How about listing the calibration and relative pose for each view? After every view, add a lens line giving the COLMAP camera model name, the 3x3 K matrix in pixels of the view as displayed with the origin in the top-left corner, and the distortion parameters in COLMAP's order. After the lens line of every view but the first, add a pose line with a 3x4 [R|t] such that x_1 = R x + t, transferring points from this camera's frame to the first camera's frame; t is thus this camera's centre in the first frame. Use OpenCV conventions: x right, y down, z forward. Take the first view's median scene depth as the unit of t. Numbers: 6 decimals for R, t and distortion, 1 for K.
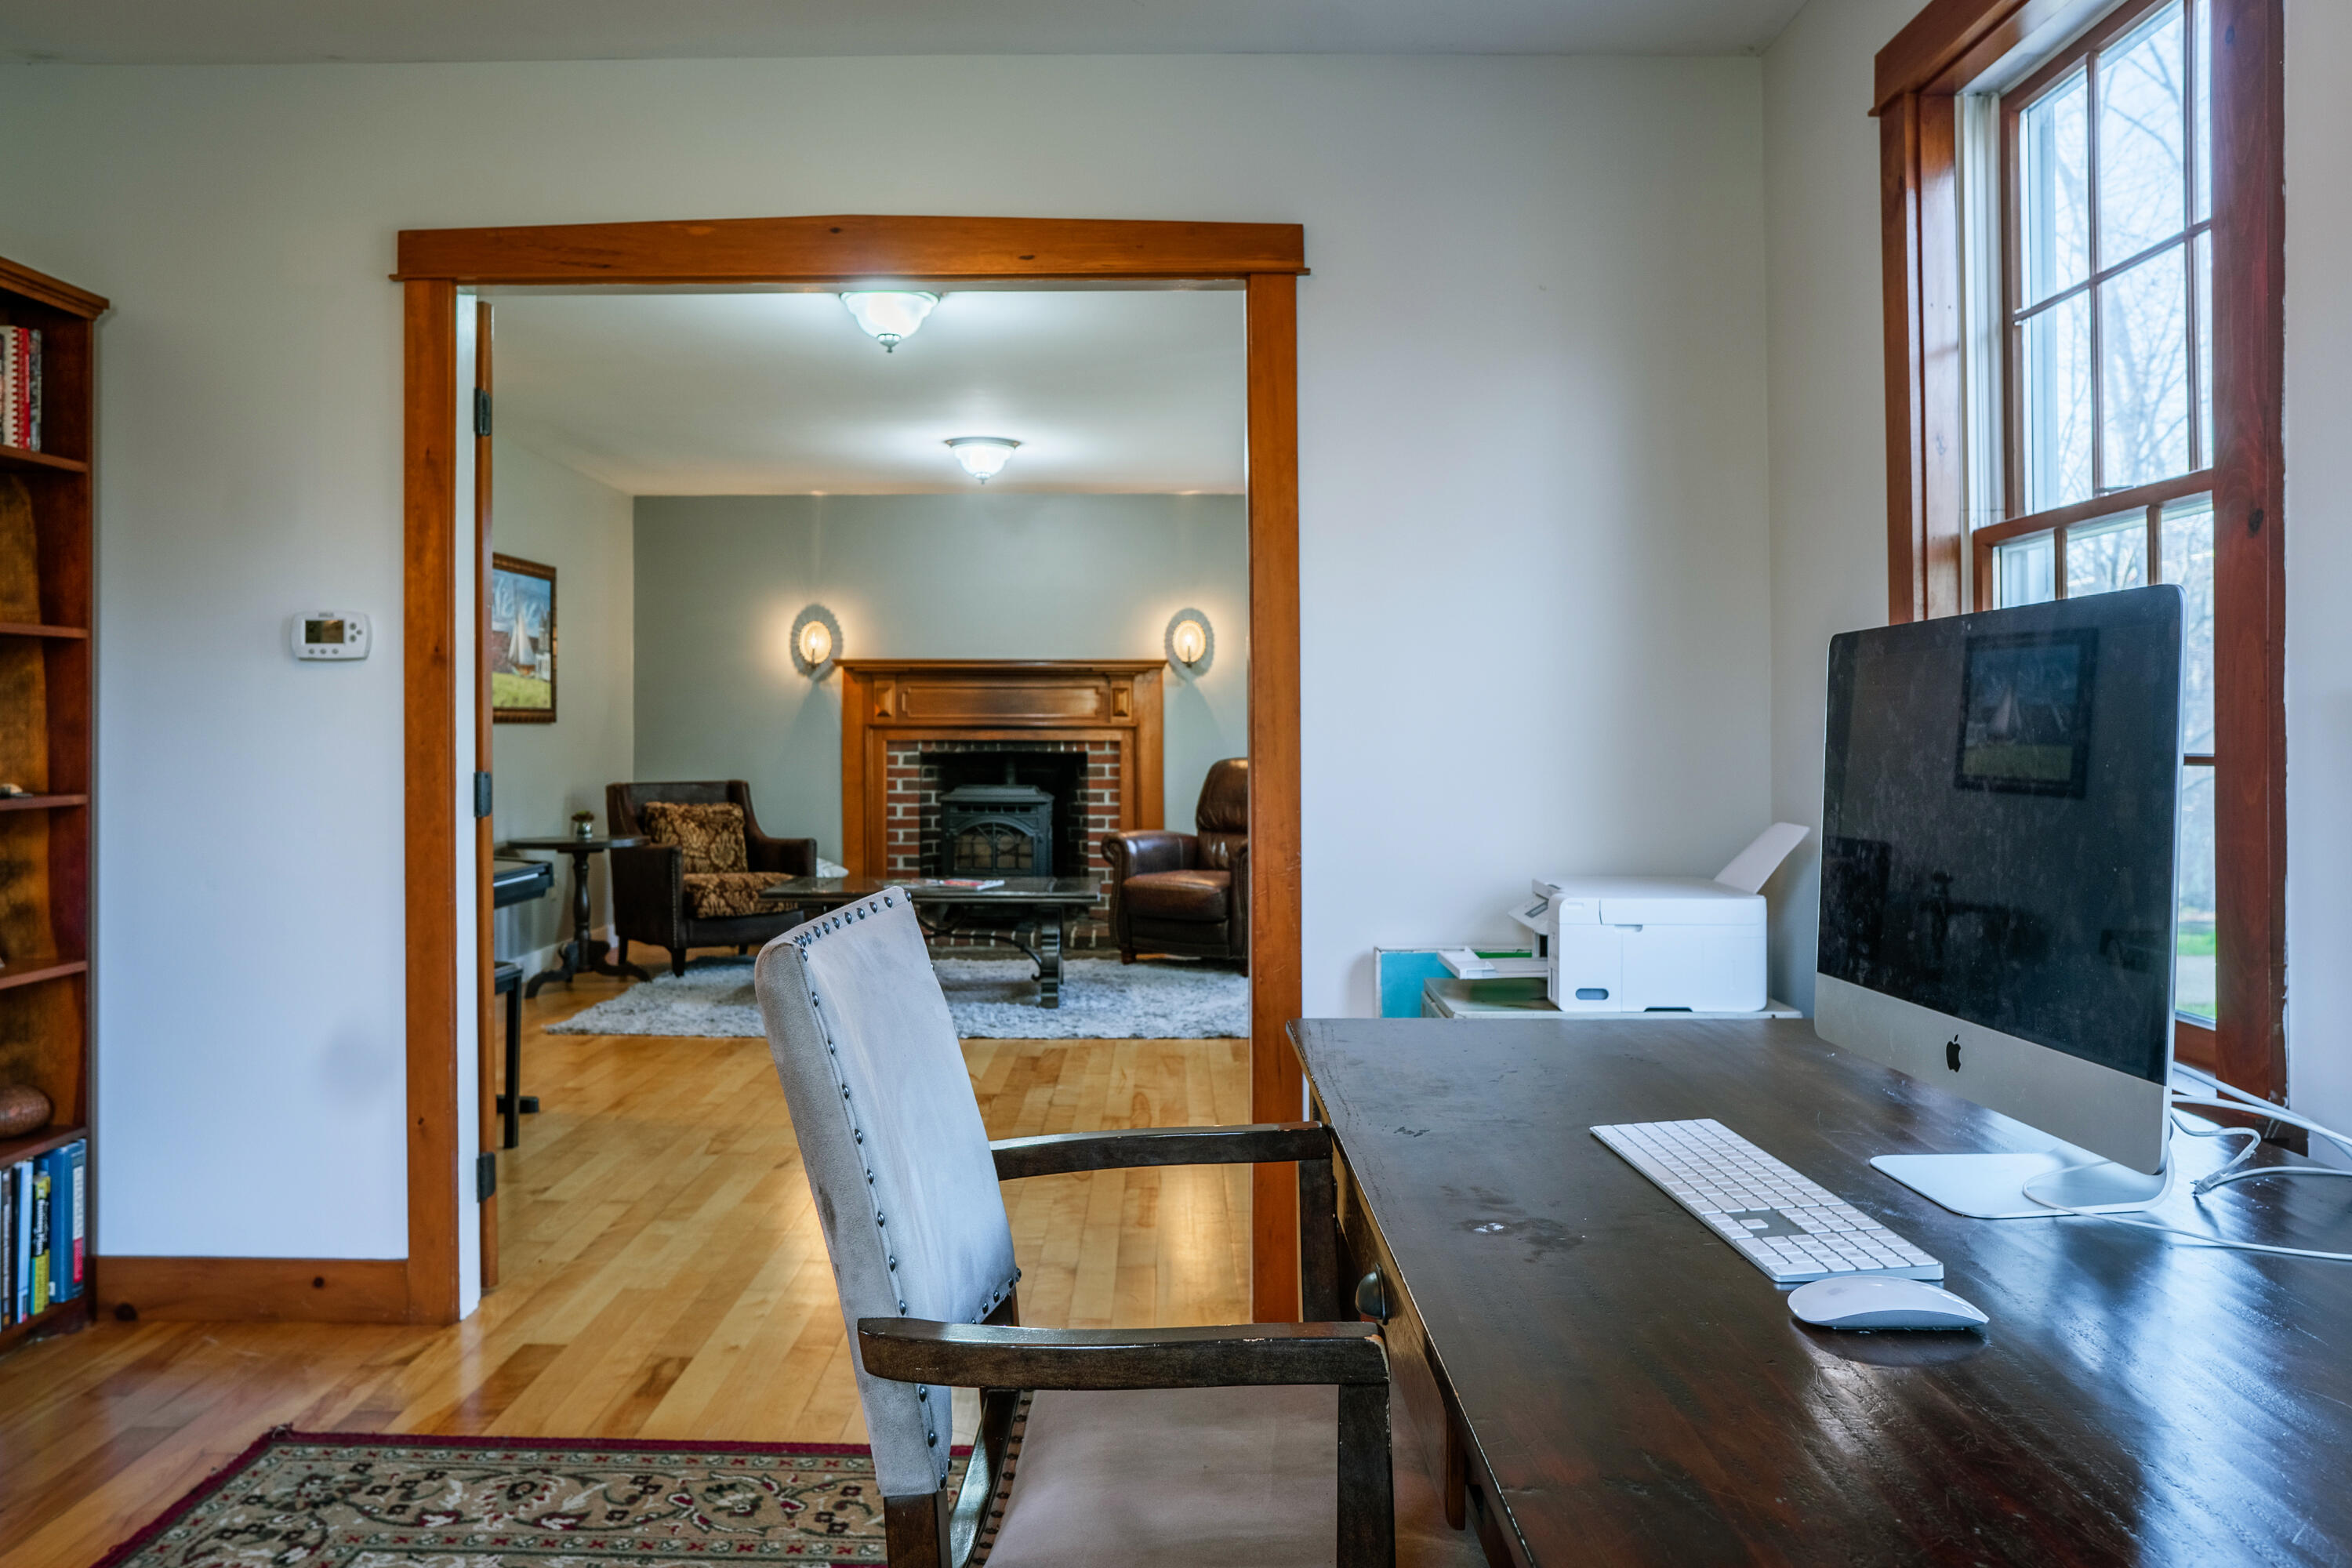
lens RADIAL K [[1677.1, 0, 1174.8], [0, 1677.1, 756.5], [0, 0, 1]] dist [-0.079380, 0.031275]
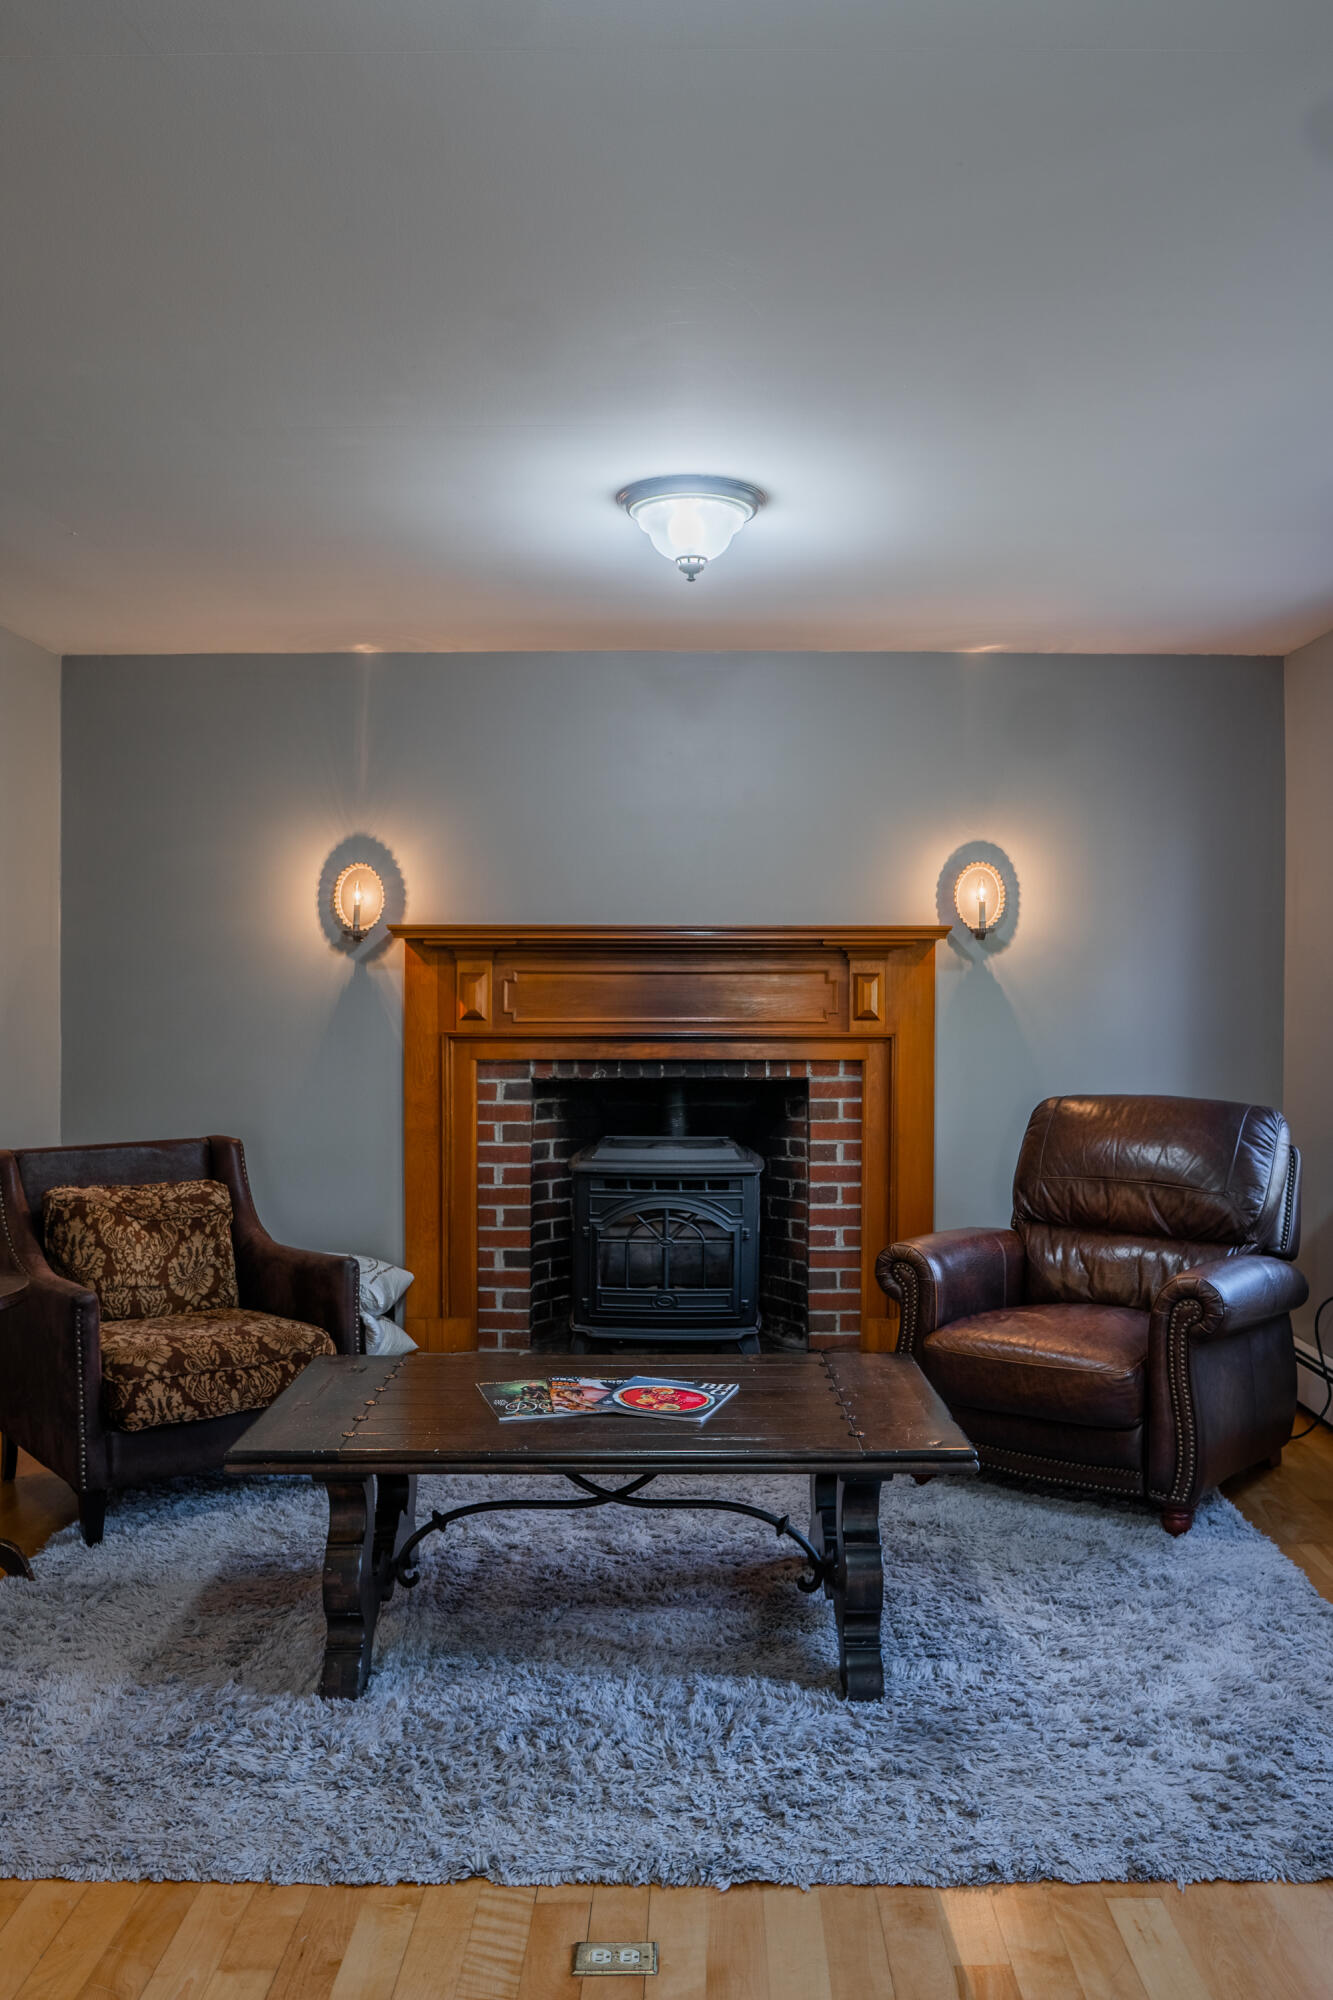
lens RADIAL K [[1426.1, 0, 665.3], [0, 1426.1, 957.4], [0, 0, 1]] dist [-0.079380, 0.031275]
pose [[0.999956, -0.000126, -0.009385, -0.099781], [-0.000087, 0.999743, -0.022685, -0.034786], [0.009386, 0.022685, 0.999699, 0.487481]]
